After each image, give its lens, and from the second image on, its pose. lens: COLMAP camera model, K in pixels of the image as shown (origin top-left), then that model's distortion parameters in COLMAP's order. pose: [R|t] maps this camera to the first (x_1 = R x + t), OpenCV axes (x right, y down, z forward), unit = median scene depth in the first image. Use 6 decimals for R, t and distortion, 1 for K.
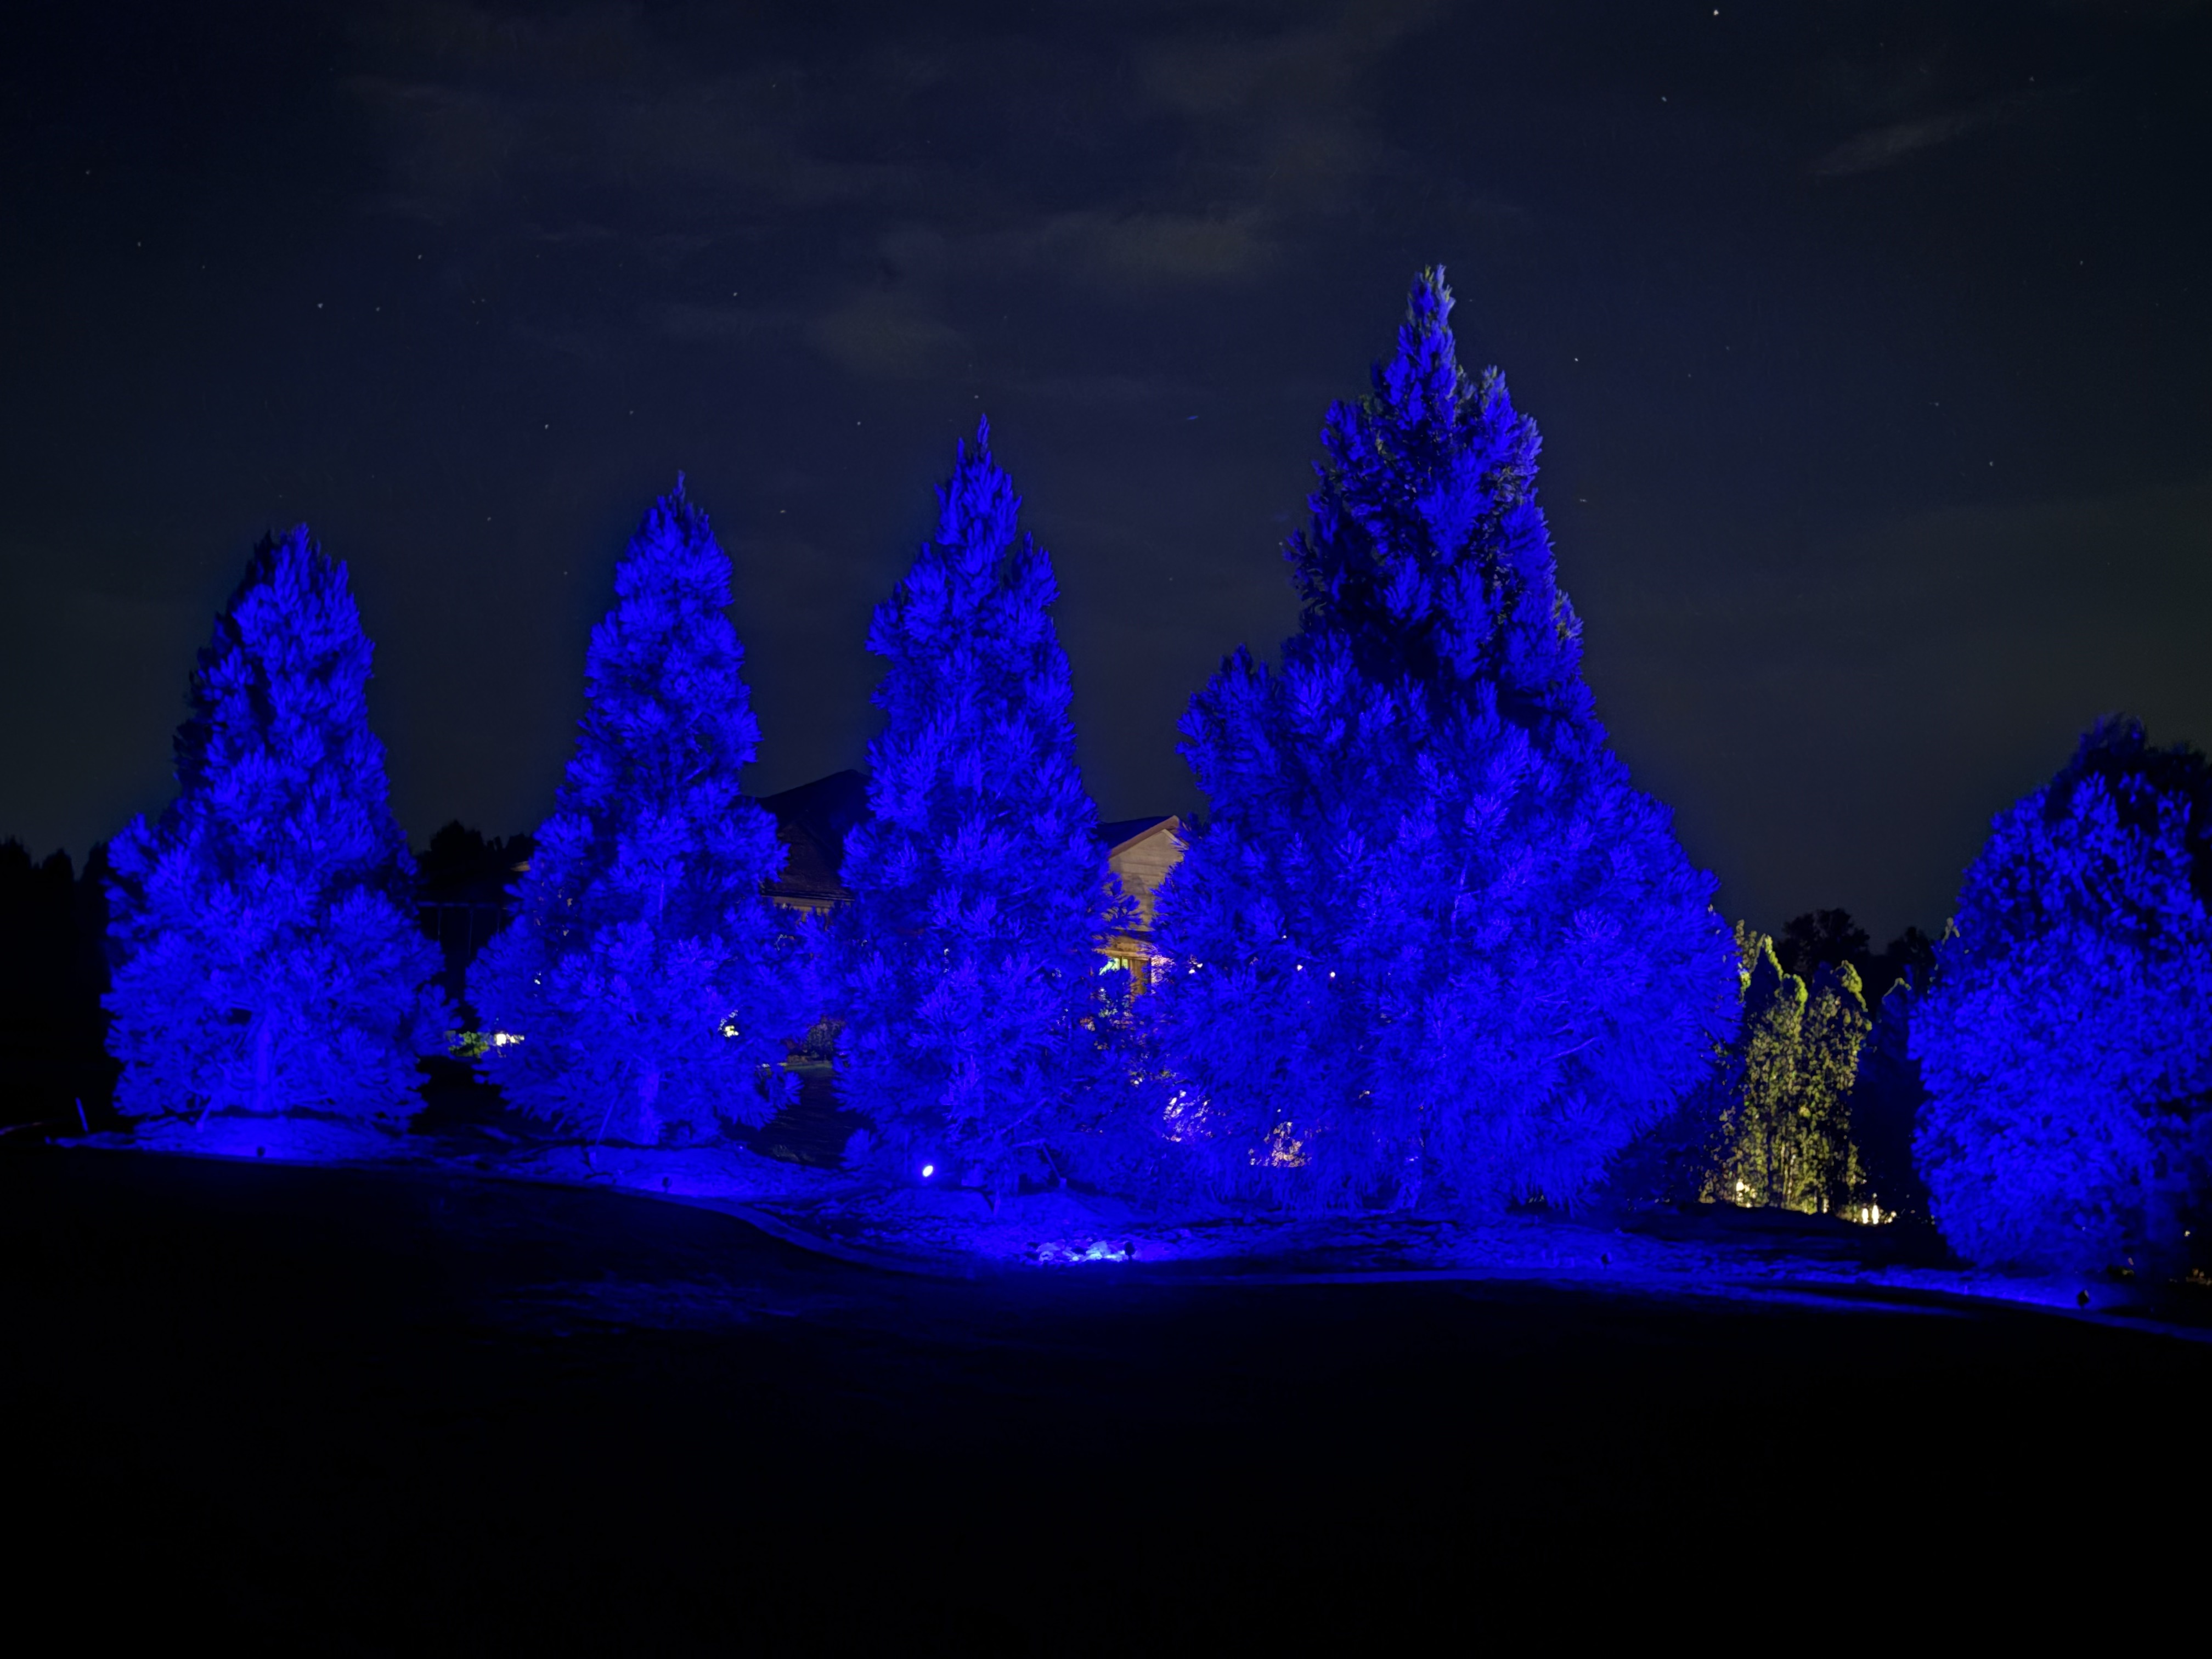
lens RADIAL K [[2028.6, 0, 1091.9], [0, 2028.6, 839.4], [0, 0, 1]] dist [0.017897, 0.000000]
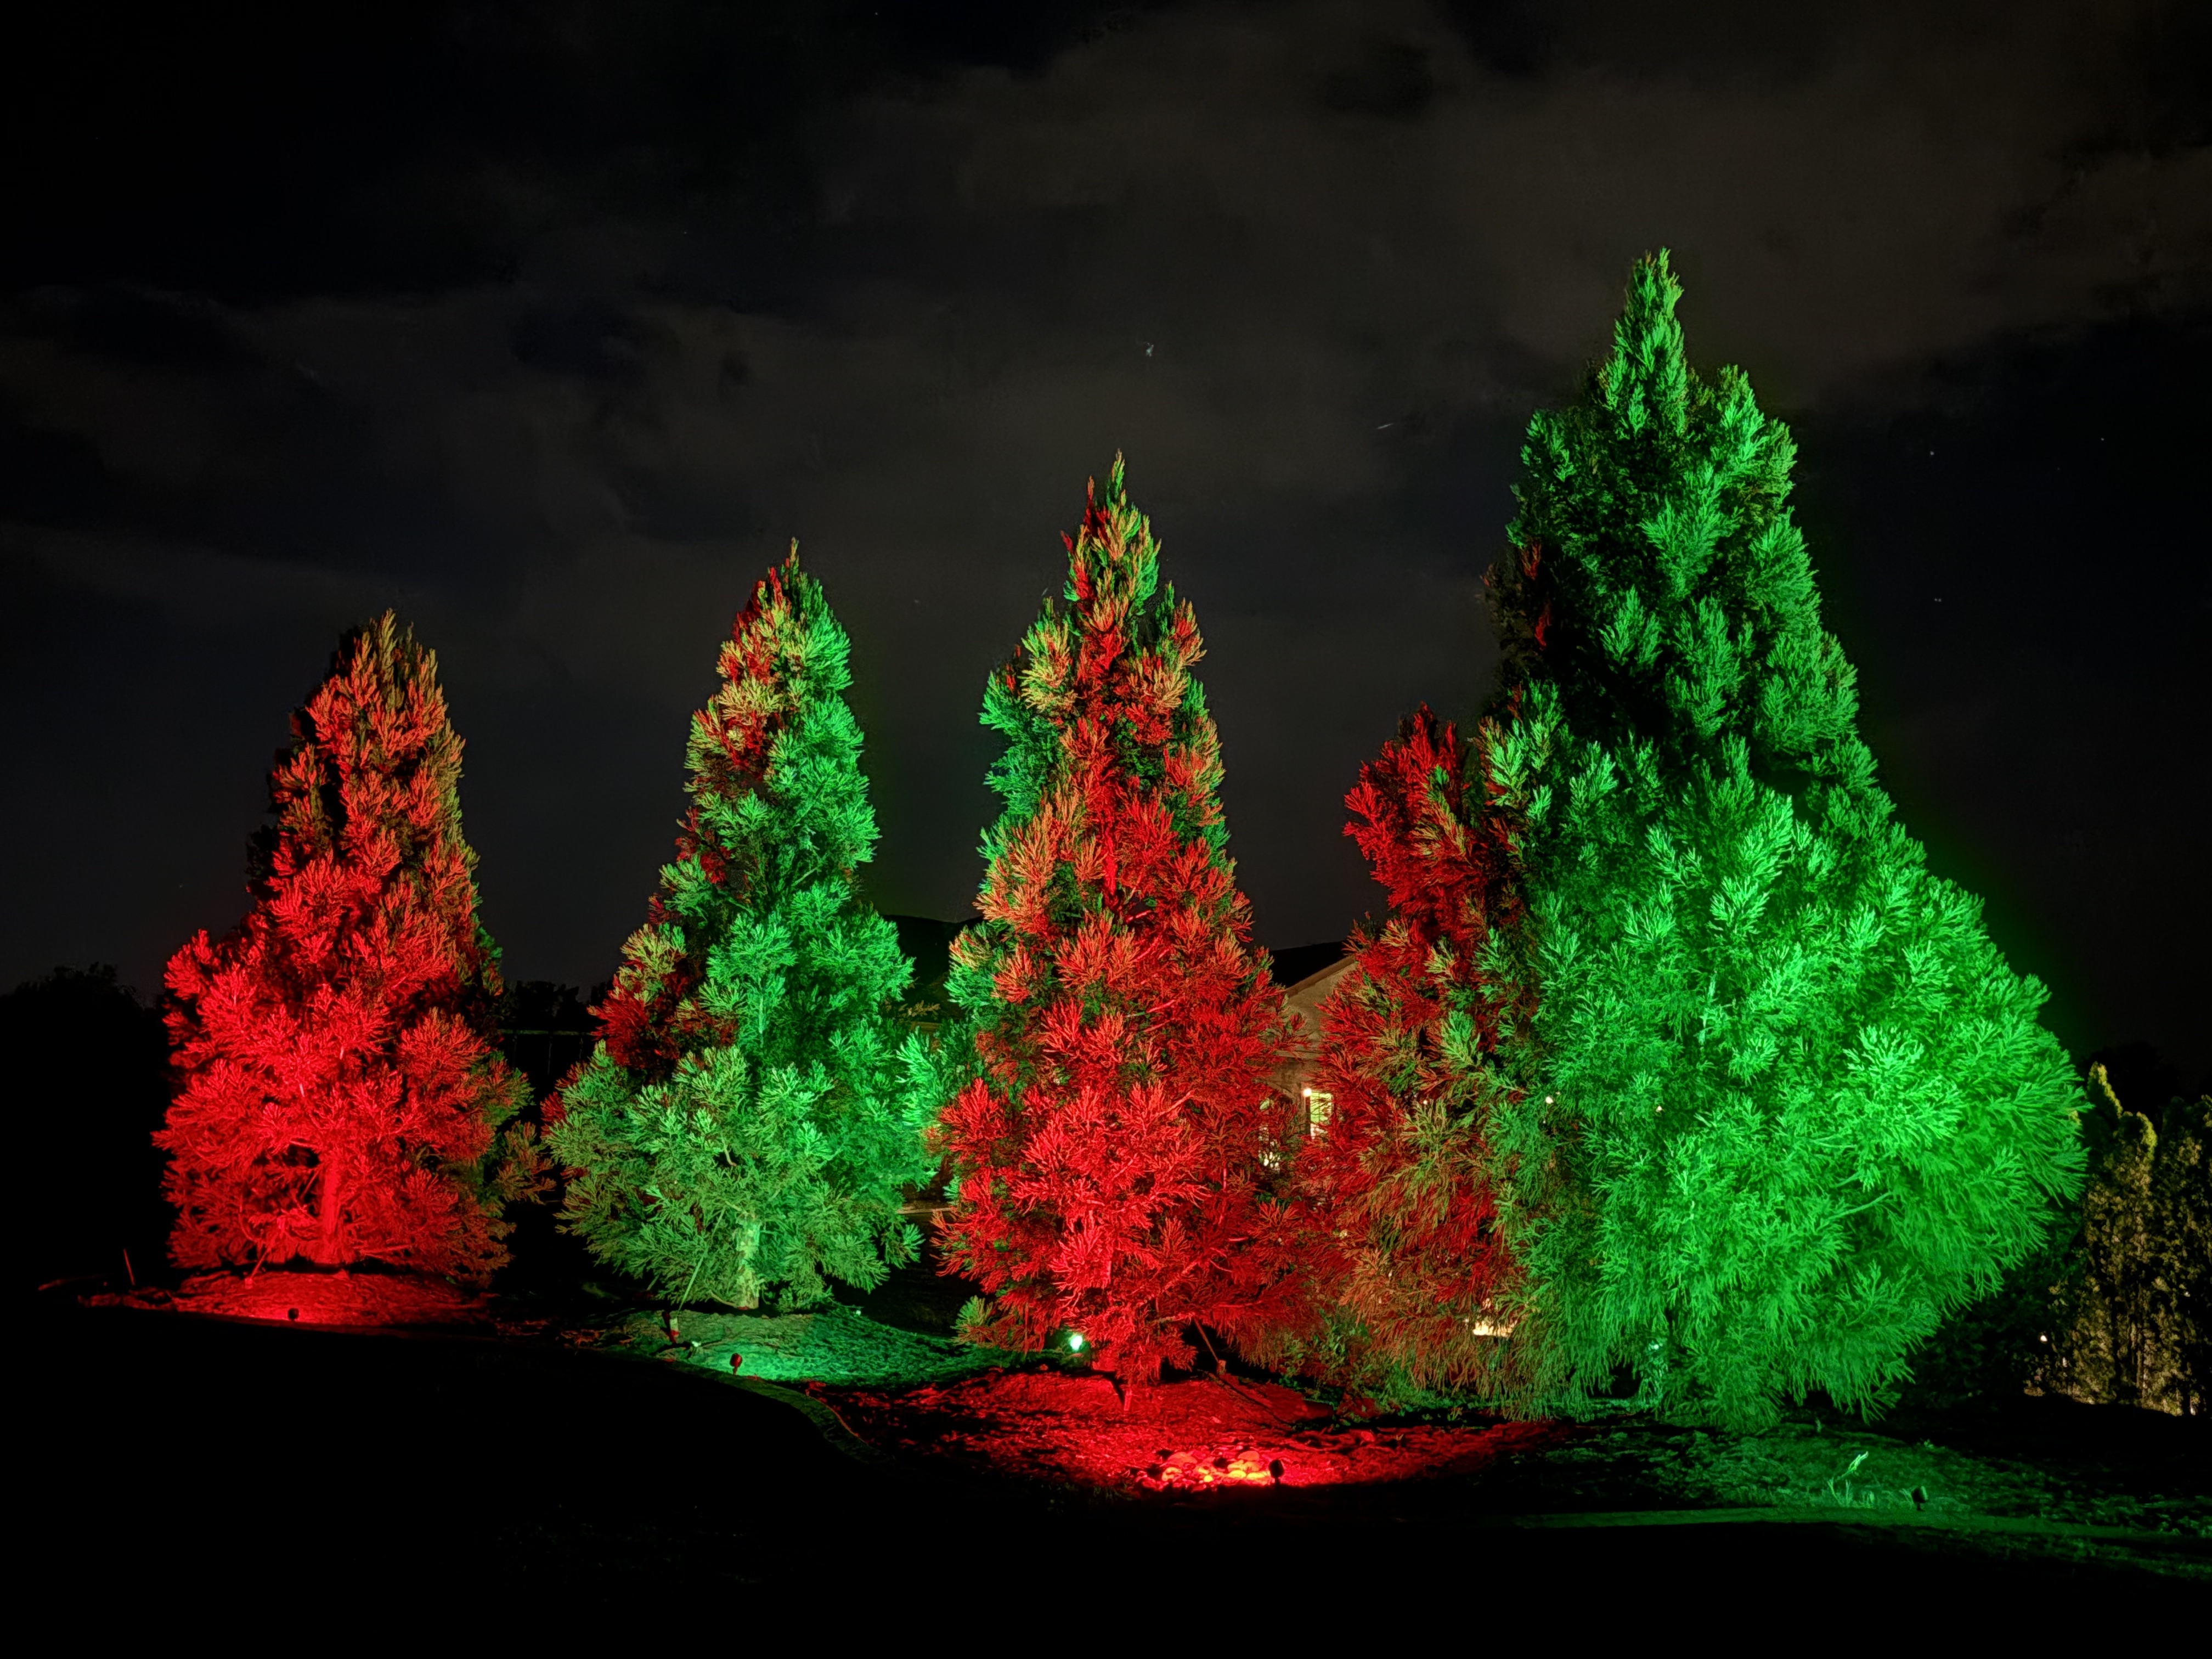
lens RADIAL K [[2028.6, 0, 1097.8], [0, 2028.6, 843.6], [0, 0, 1]] dist [0.017897, 0.000000]
pose [[0.993408, -0.013623, -0.113816, 0.033127], [0.006181, 0.997834, -0.065484, 0.012335], [0.114462, 0.064349, 0.991341, 0.168114]]
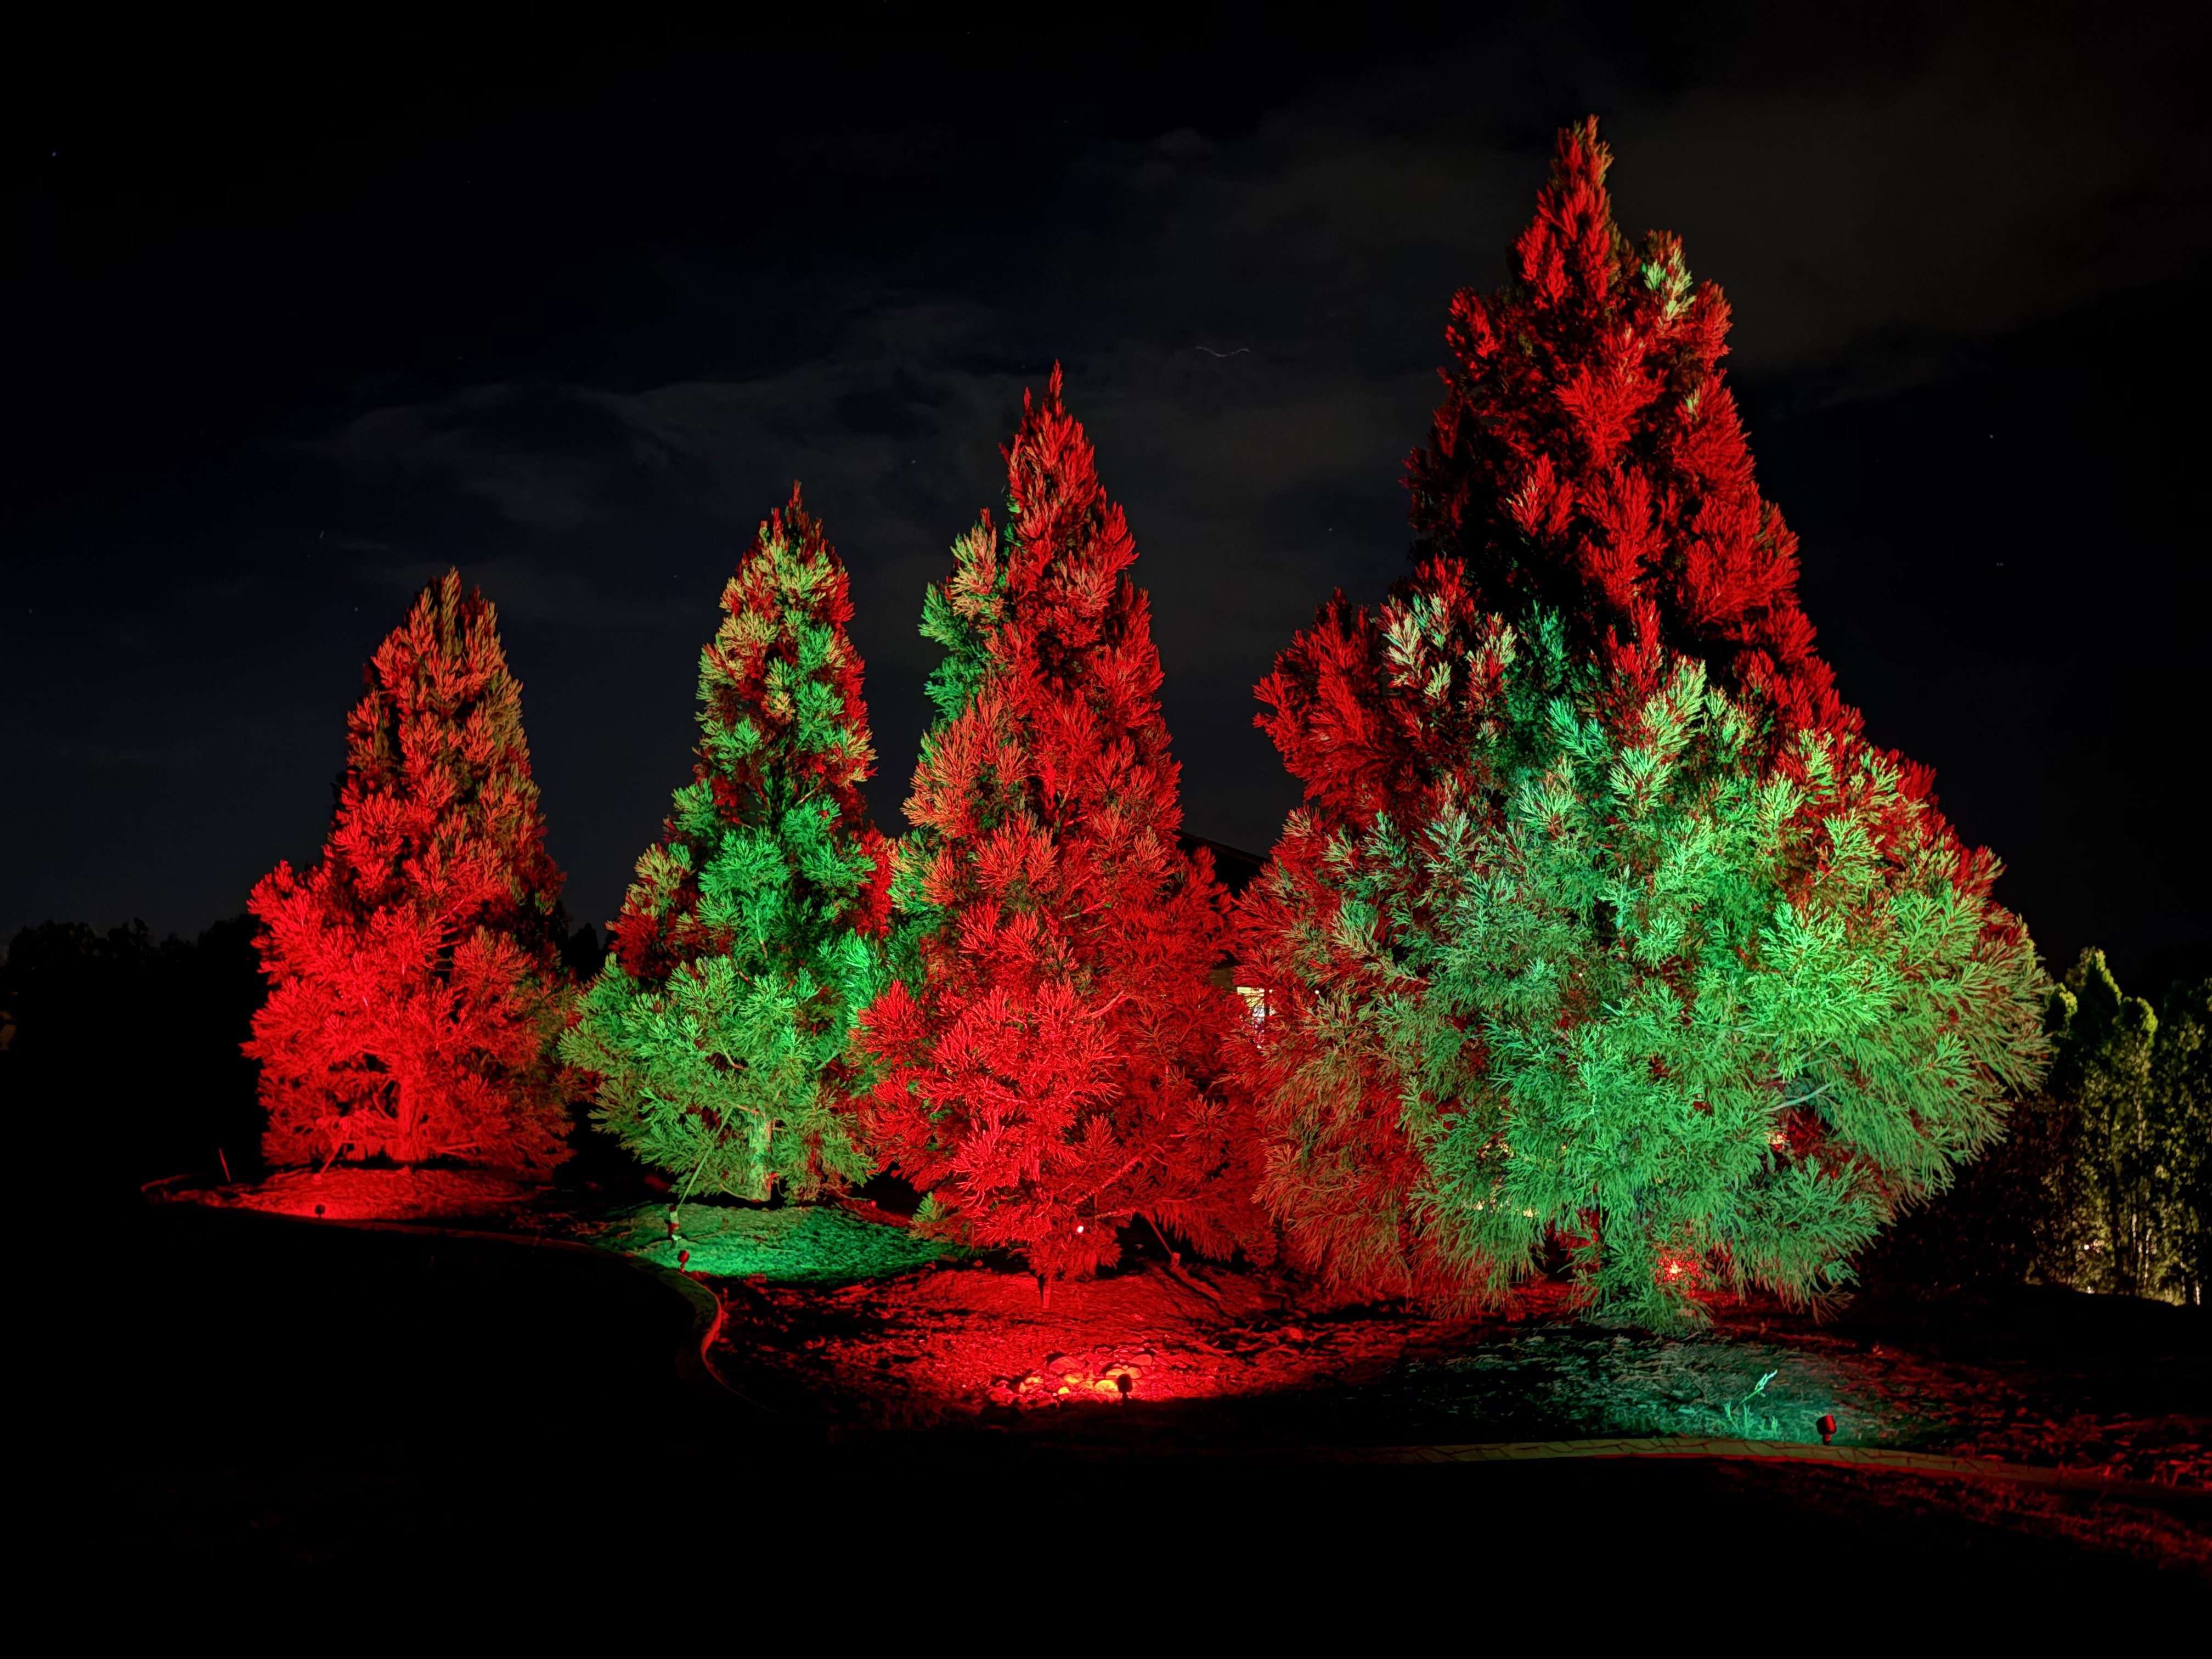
lens RADIAL K [[1672.7, 0, 1103.8], [0, 1672.7, 835.0], [0, 0, 1]] dist [0.010389, 0.002497]
pose [[0.974697, -0.036991, -0.220448, 0.118790], [0.027480, 0.998561, -0.046056, 0.026790], [0.221834, 0.038833, 0.974311, 0.322564]]
